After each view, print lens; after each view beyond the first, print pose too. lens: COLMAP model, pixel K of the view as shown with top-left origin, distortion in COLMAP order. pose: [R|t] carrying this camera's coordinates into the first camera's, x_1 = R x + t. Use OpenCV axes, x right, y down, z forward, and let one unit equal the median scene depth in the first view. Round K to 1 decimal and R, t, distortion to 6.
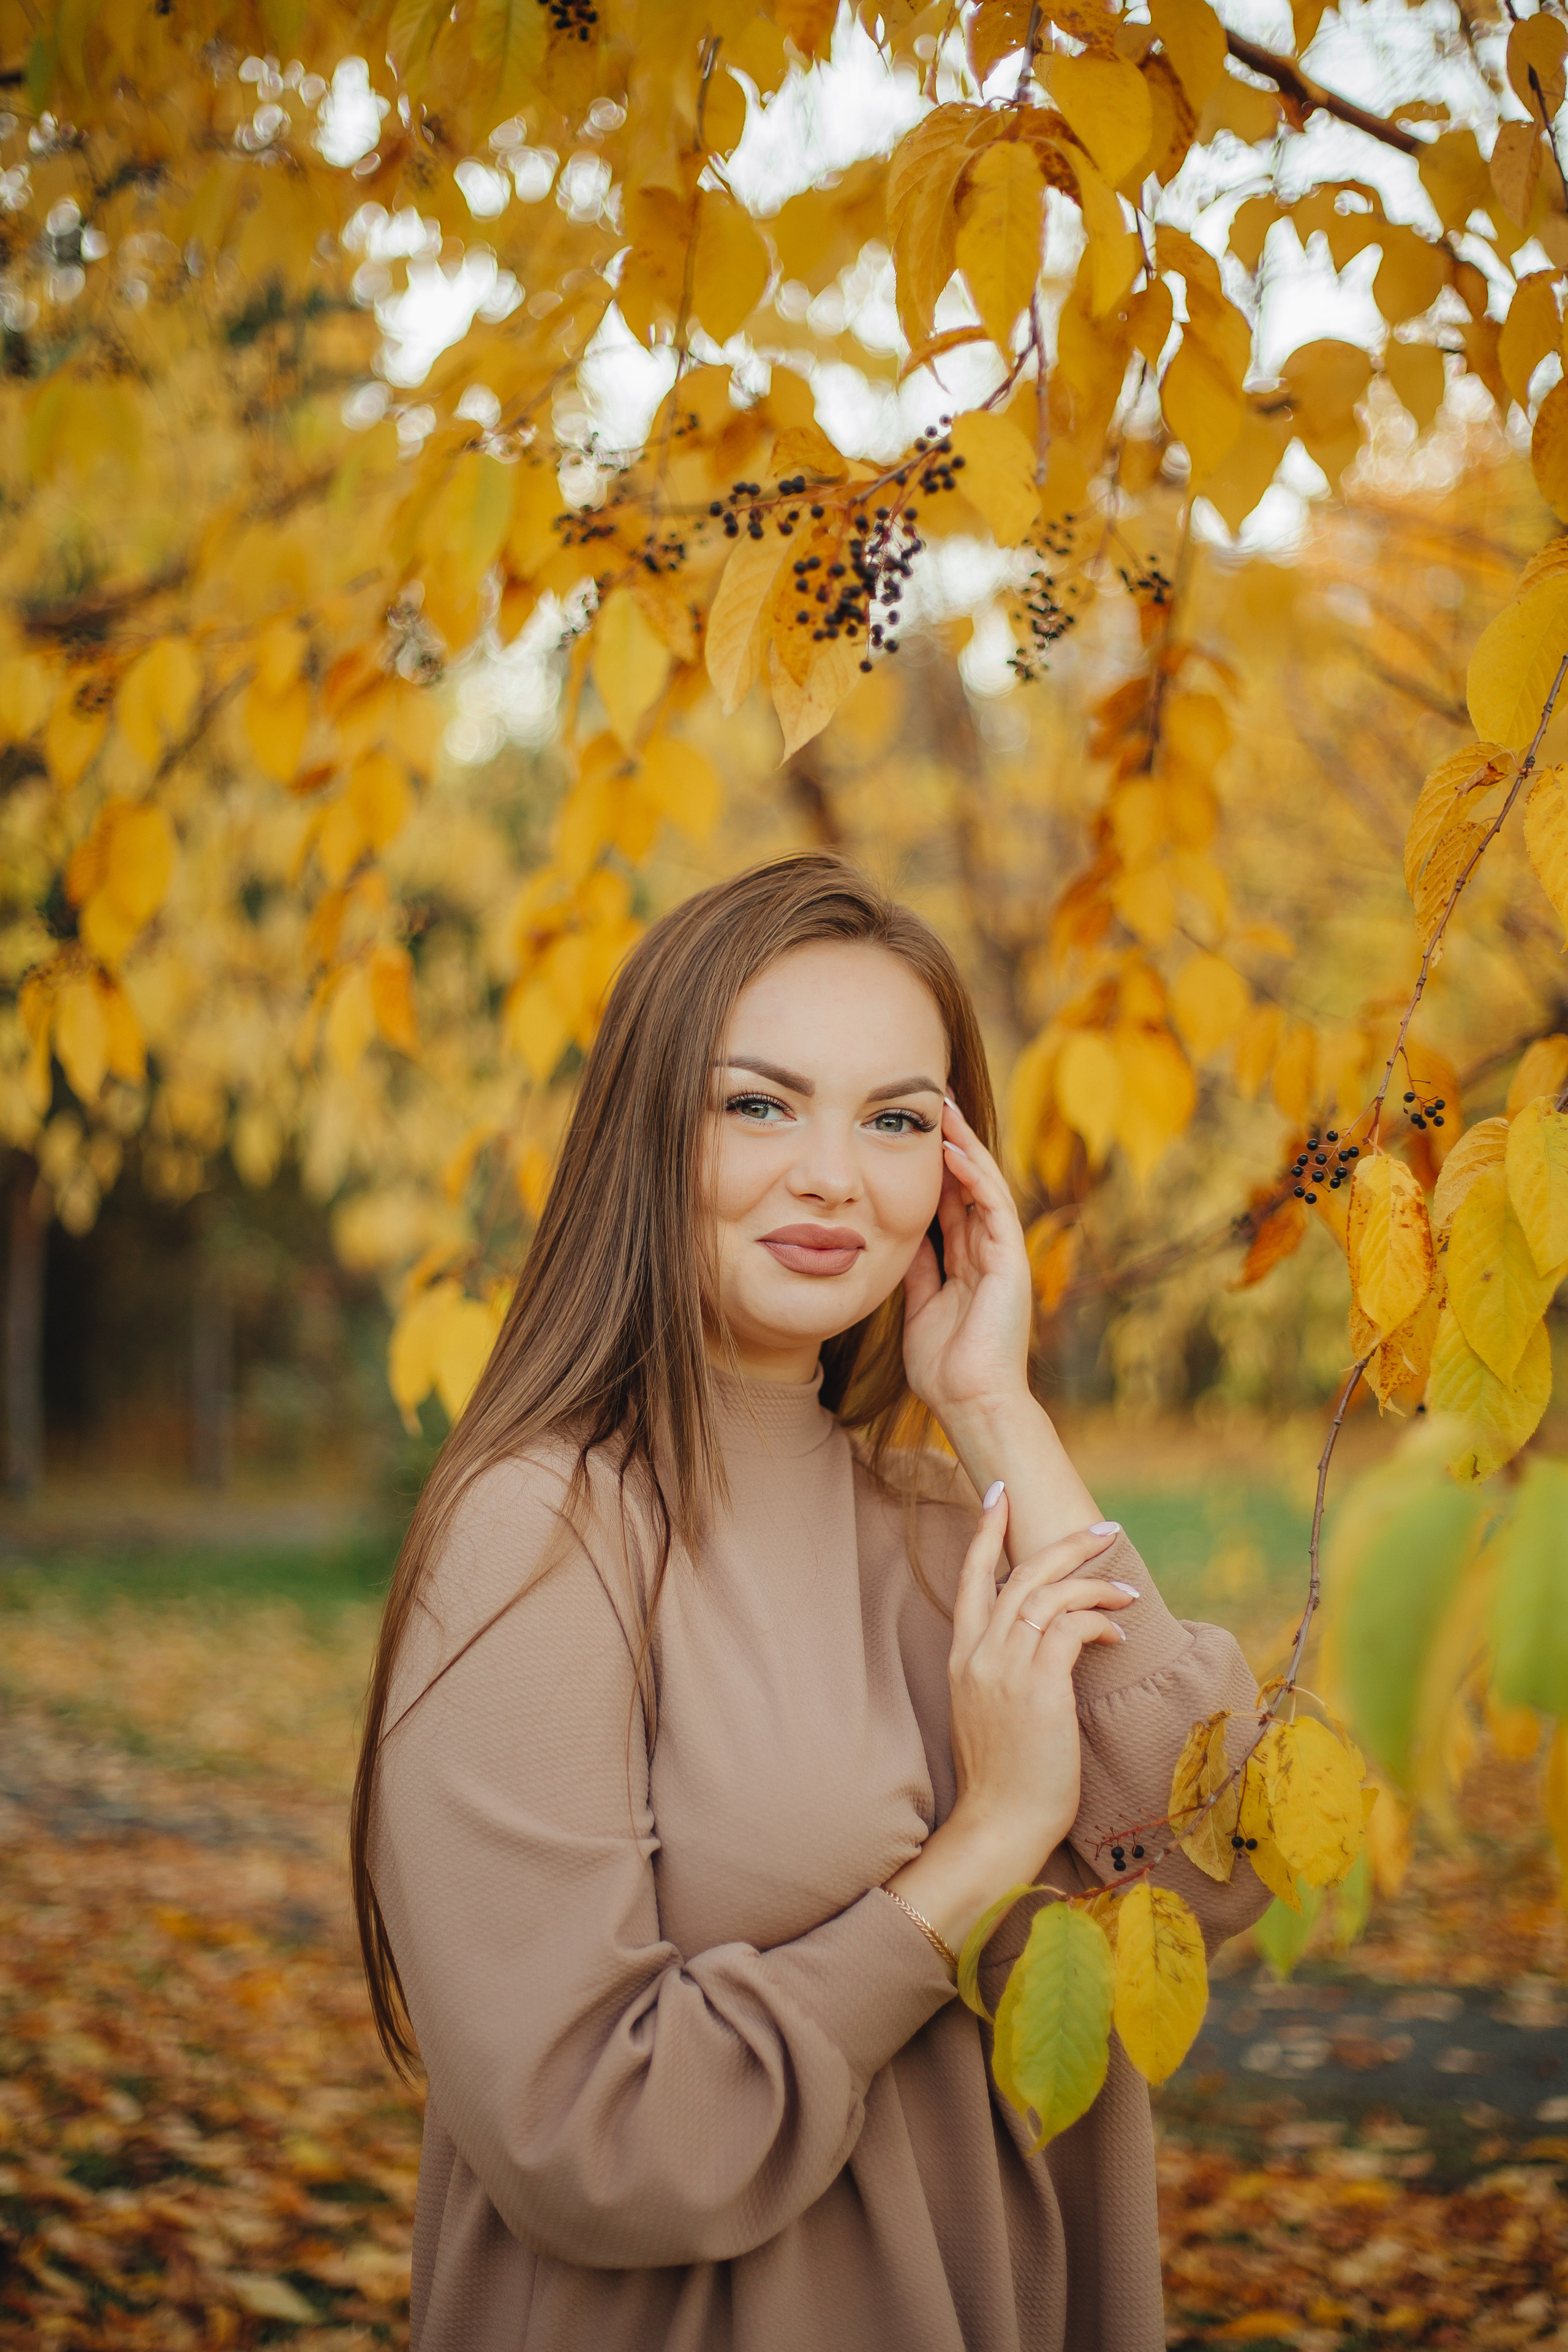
lens RADIAL K [[3409.9, 0, 779.9], [0, 3409.9, 1182.3], [0, 0, 1]] dist [0.036354, 0.000000]
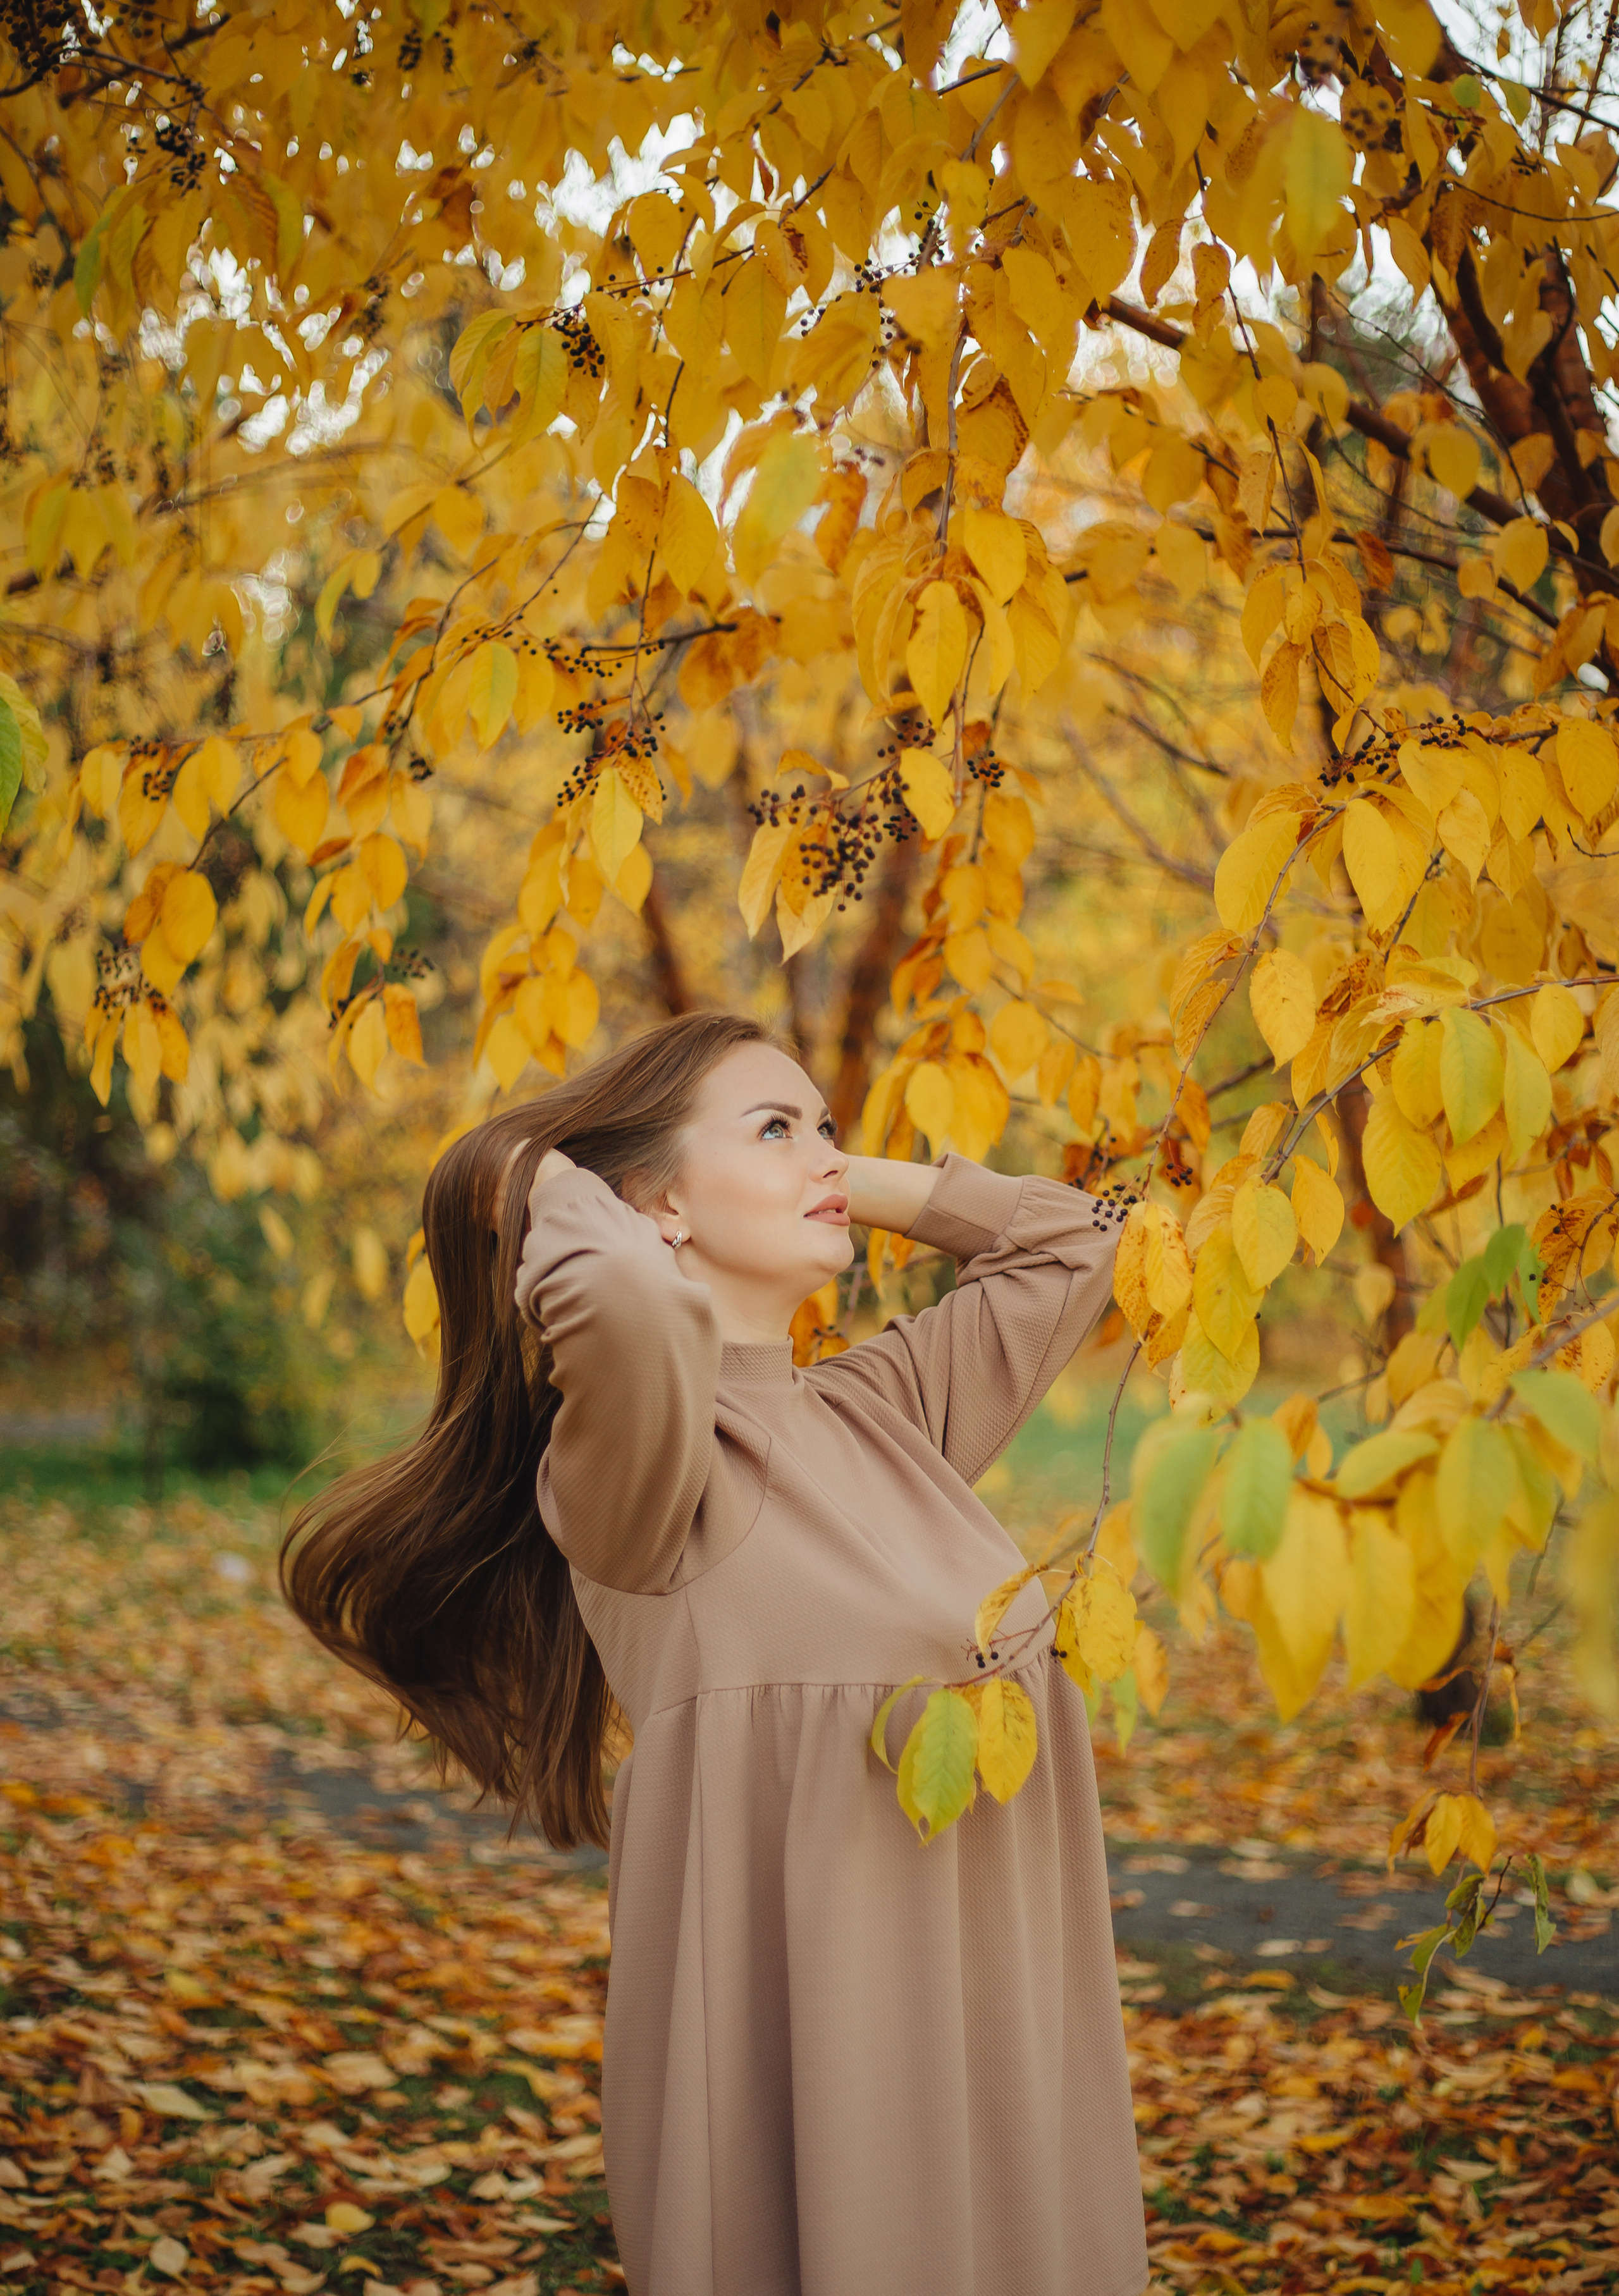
lens RADIAL K [[3434.4, 0, 812.1], [0, 3434.4, 1142.4], [0, 0, 1]] dist [0.101739, 0.000000]
pose [[0.996302, 0.009270, 0.085415, -0.034092], [-0.010951, 0.999755, 0.019234, -0.019864], [-0.085216, -0.020098, 0.996160, -0.162654]]
